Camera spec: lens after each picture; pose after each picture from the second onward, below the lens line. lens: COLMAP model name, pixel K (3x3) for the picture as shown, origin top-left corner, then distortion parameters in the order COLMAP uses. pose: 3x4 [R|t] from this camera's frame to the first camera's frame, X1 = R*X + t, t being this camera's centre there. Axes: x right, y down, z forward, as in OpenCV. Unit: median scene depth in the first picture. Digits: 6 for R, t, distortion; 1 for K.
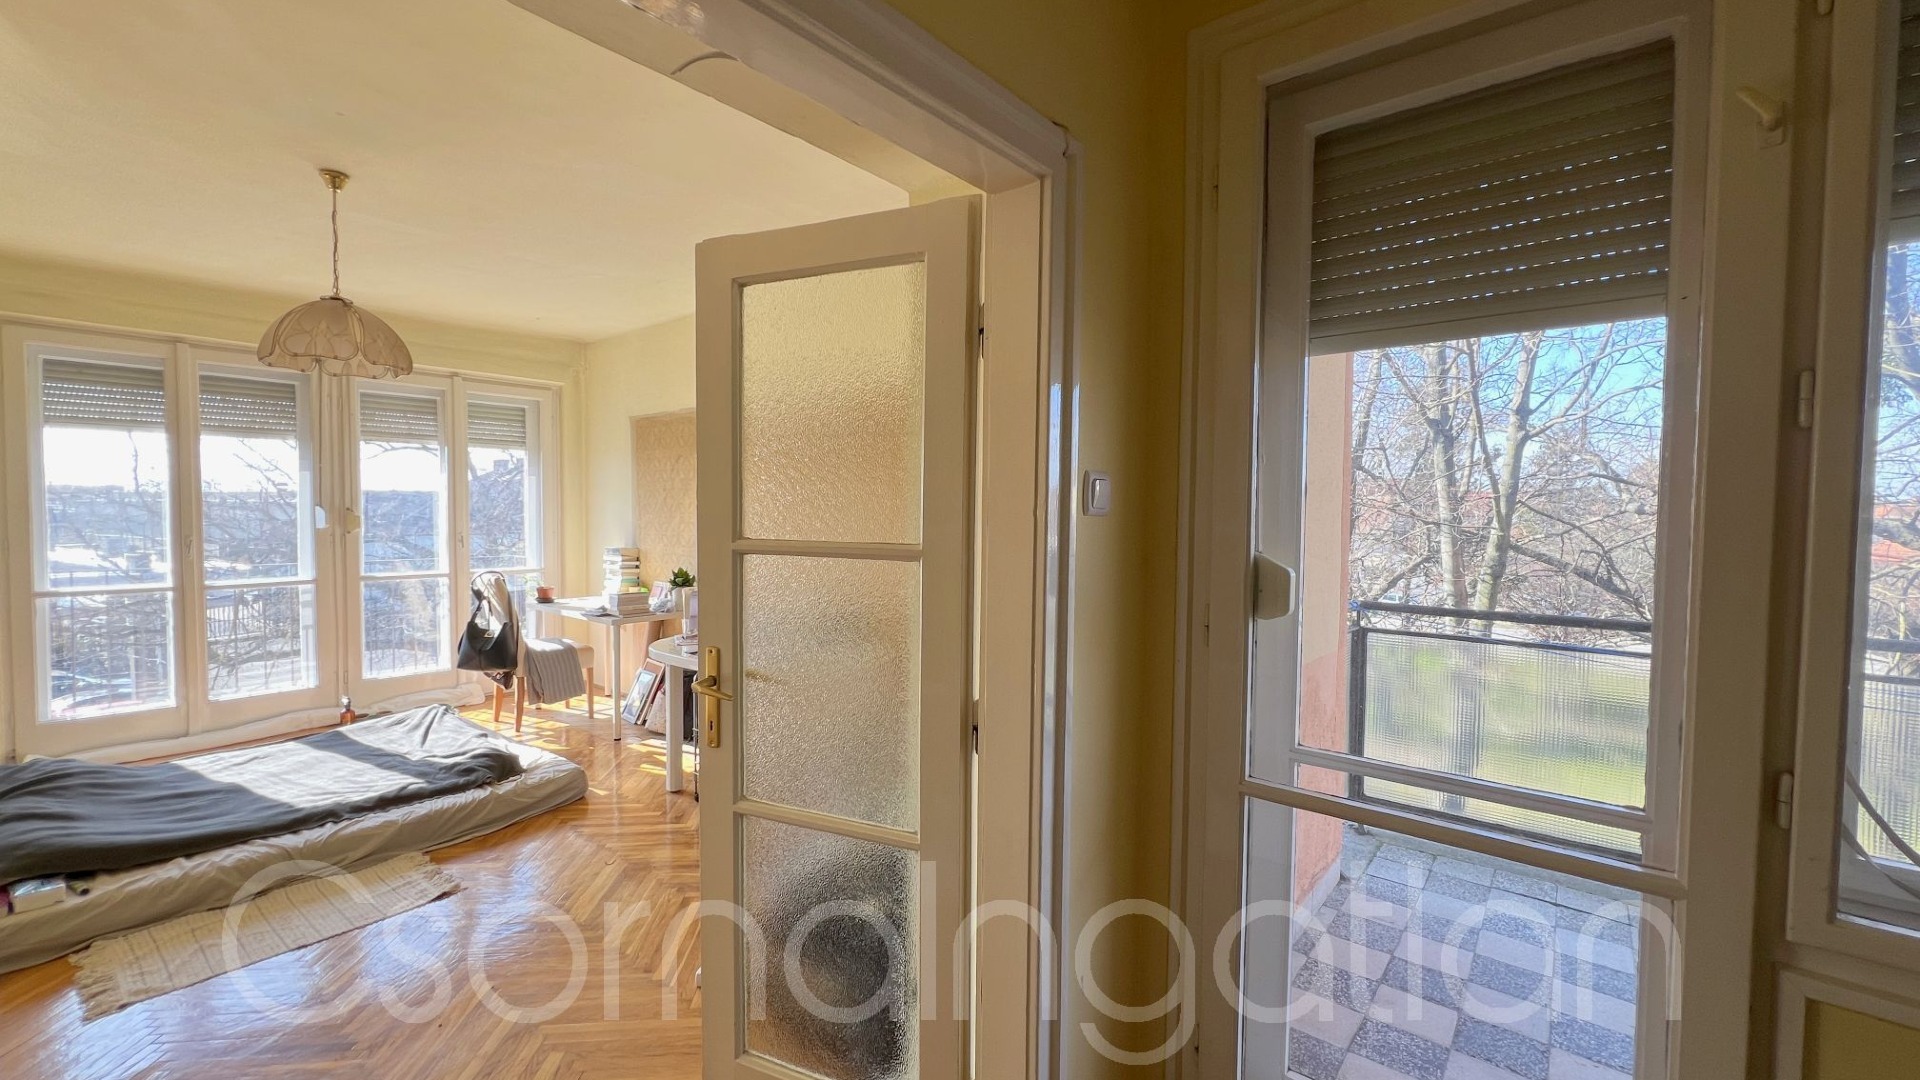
lens RADIAL K [[763.0, 0, 956.0], [0, 763.0, 536.8], [0, 0, 1]] dist [-0.003039, 0.000446]
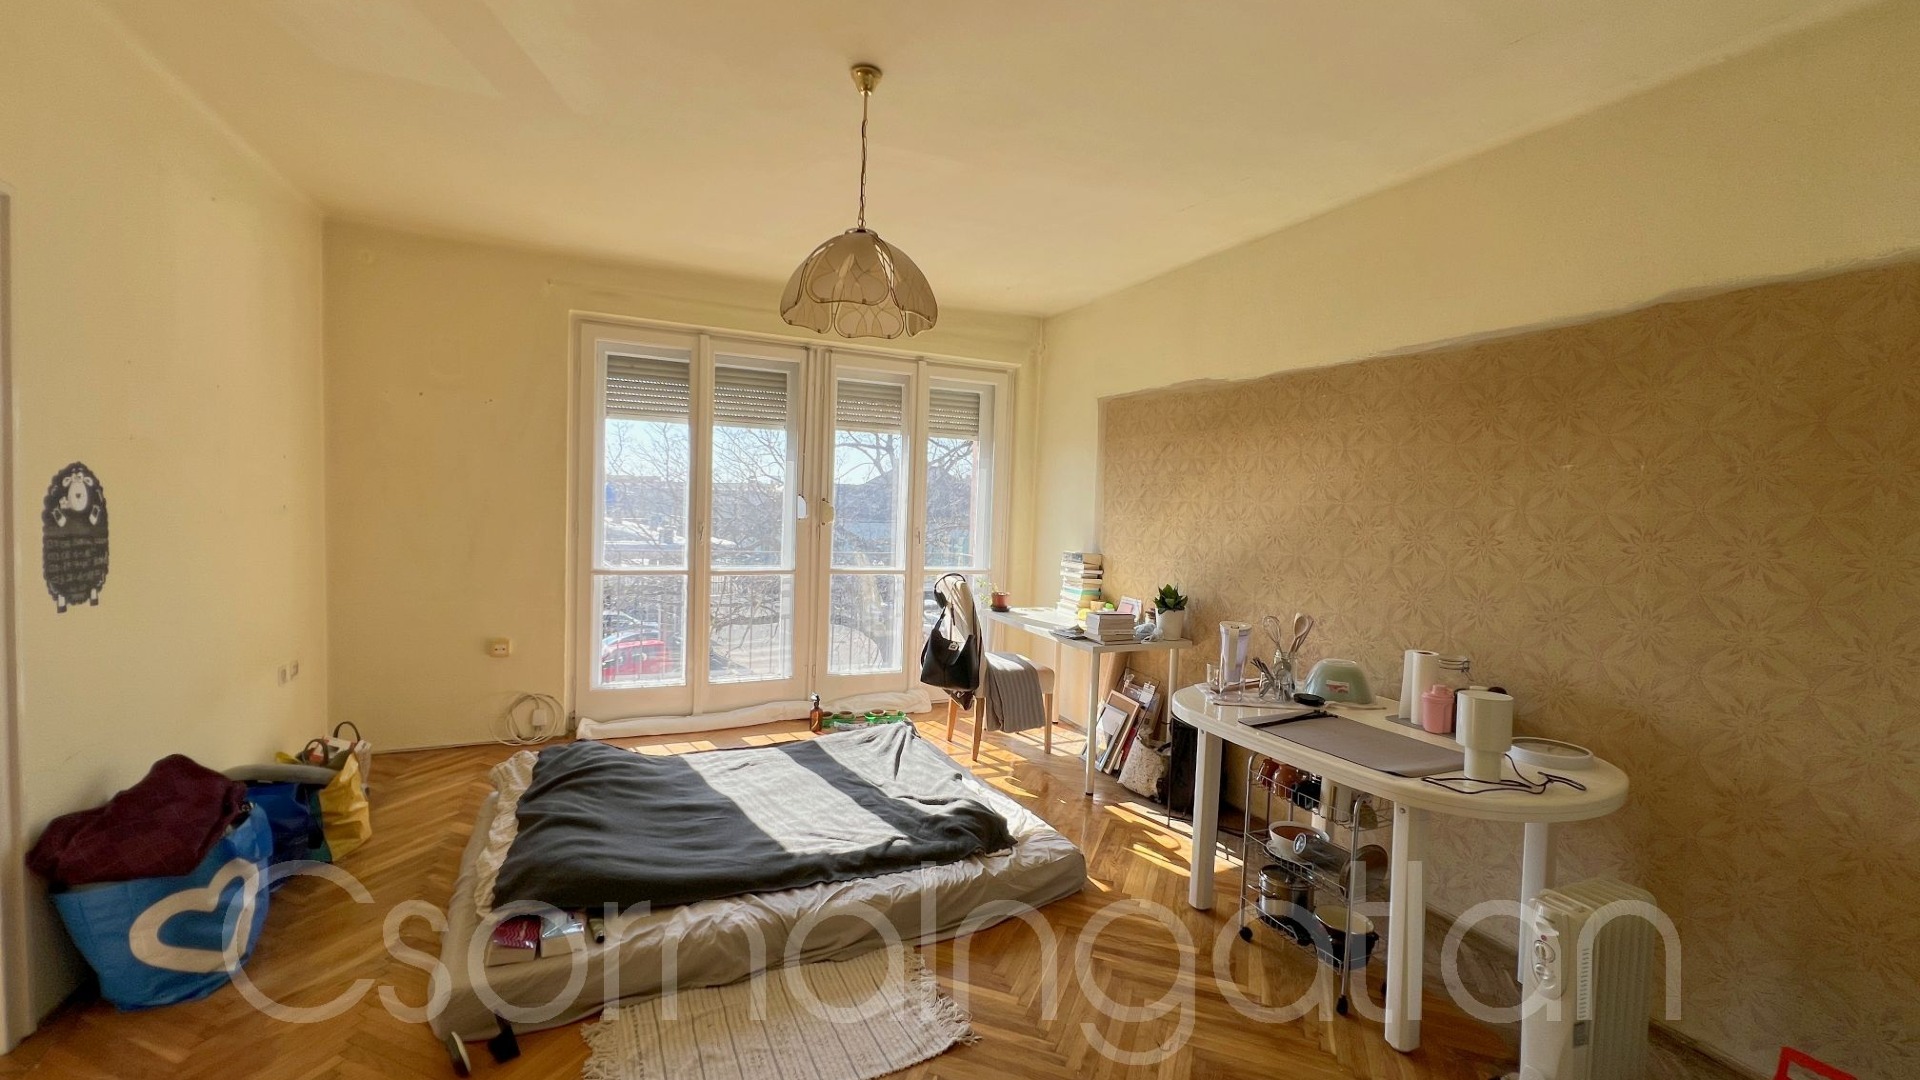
lens RADIAL K [[762.2, 0, 959.5], [0, 762.2, 533.7], [0, 0, 1]] dist [-0.001904, 0.000071]
pose [[0.897342, 0.042989, -0.439238, -0.303362], [-0.044124, 0.998997, 0.007630, -0.011977], [0.439125, 0.012534, 0.898338, 0.286284]]
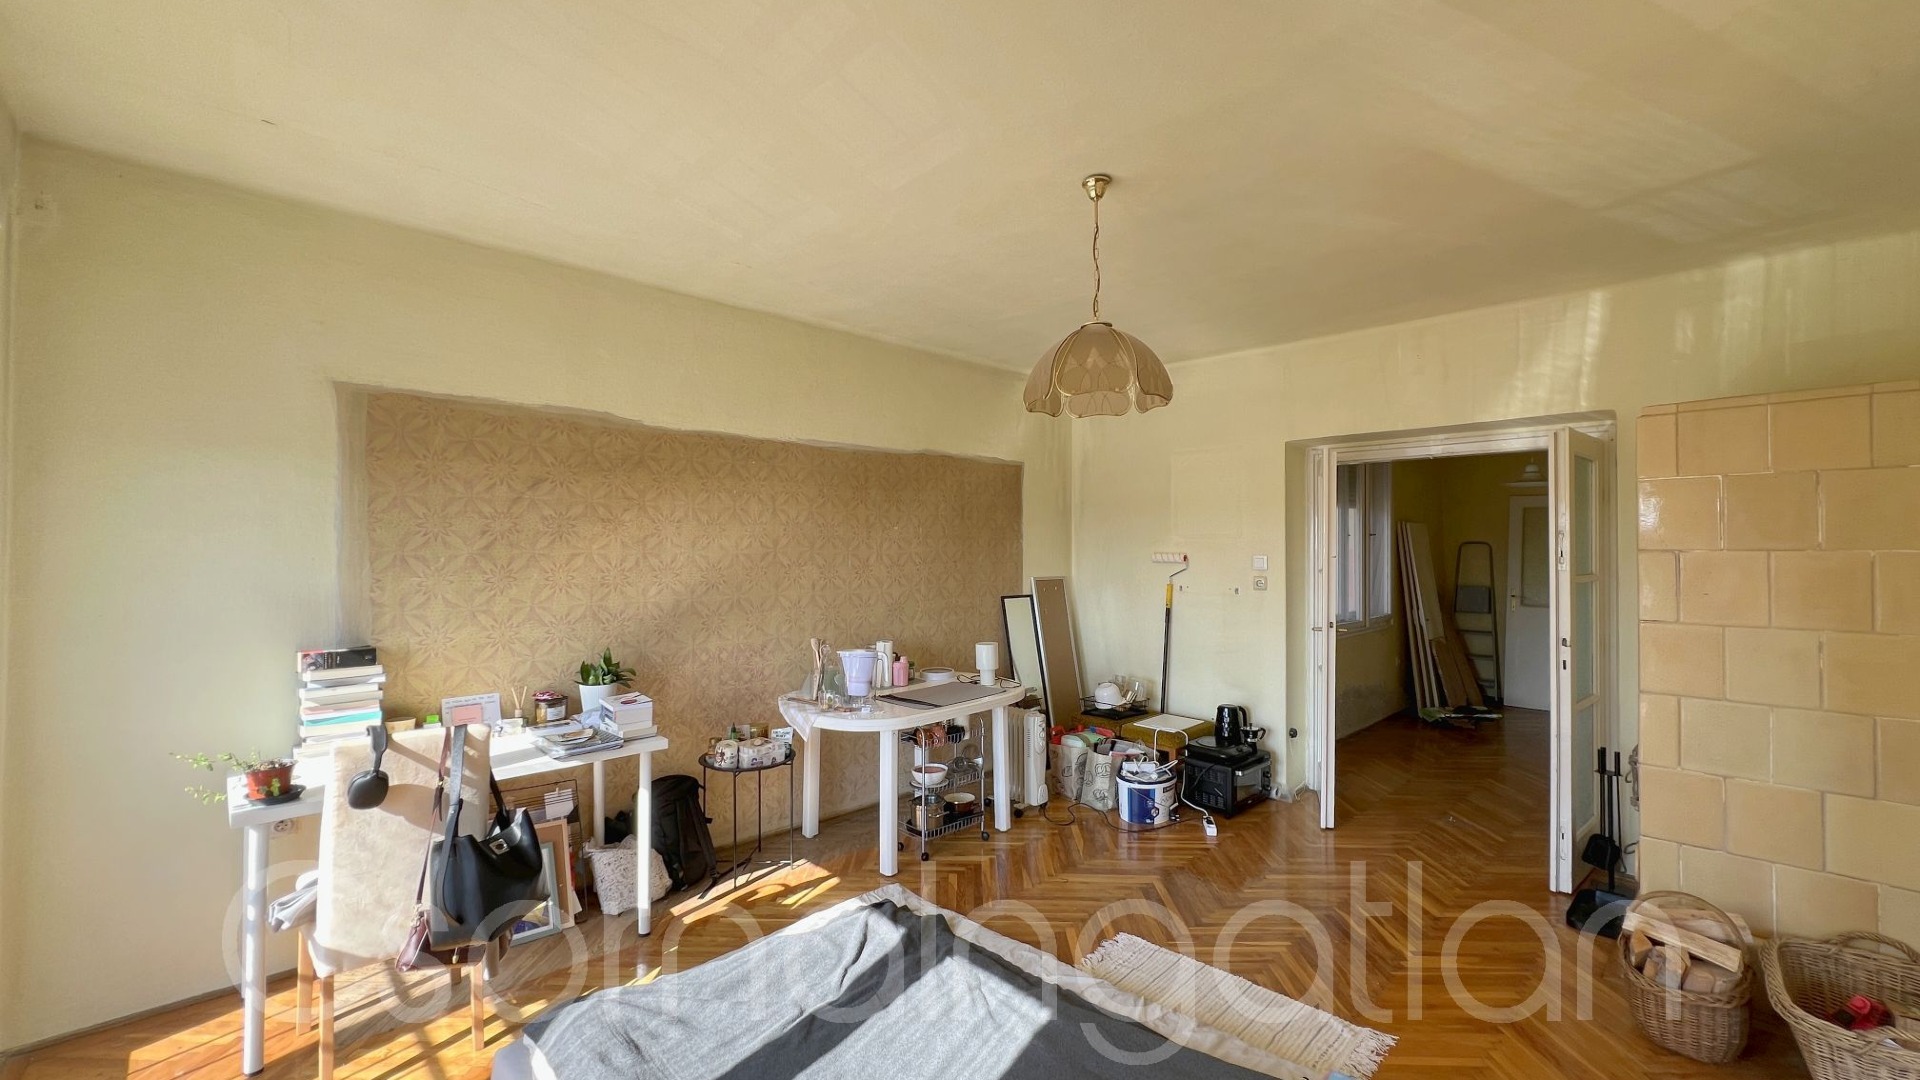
lens RADIAL K [[763.0, 0, 946.5], [0, 763.0, 542.9], [0, 0, 1]] dist [-0.003039, 0.000446]
pose [[0.128460, 0.001704, 0.991713, -1.388192], [0.044544, 0.998979, -0.007487, -0.051947], [-0.990714, 0.045137, 0.128253, 0.889690]]
